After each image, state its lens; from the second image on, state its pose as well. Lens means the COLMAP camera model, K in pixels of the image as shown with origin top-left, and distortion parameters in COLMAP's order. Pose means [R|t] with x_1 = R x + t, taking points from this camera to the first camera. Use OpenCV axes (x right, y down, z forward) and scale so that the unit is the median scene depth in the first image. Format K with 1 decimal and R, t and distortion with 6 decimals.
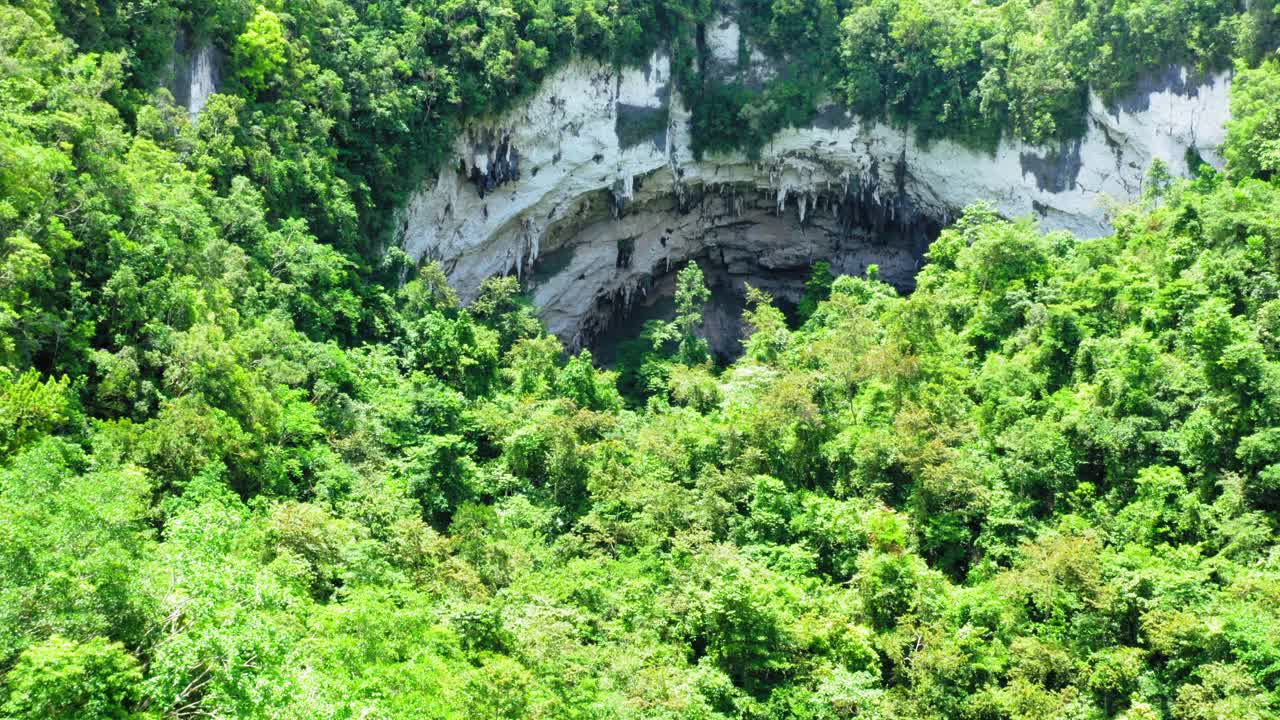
lens RADIAL K [[1485.4, 0, 640.0], [0, 1485.4, 360.0], [0, 0, 1]] dist [0.020769, -0.011885]
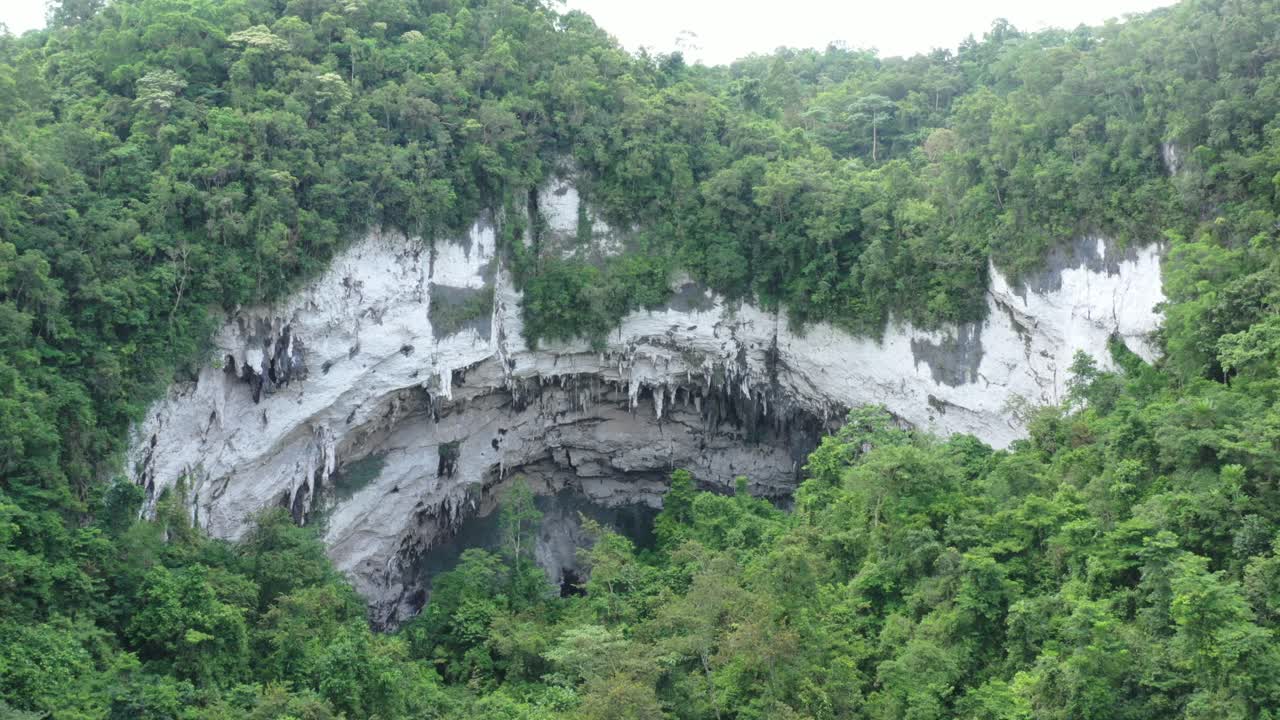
lens RADIAL K [[1485.4, 0, 640.0], [0, 1485.4, 360.0], [0, 0, 1]] dist [0.020769, -0.011885]
pose [[0.996959, -0.011716, 0.077043, 0.037401], [0.019915, 0.994111, -0.106524, -0.040723], [-0.075341, 0.107735, 0.991321, 0.178203]]
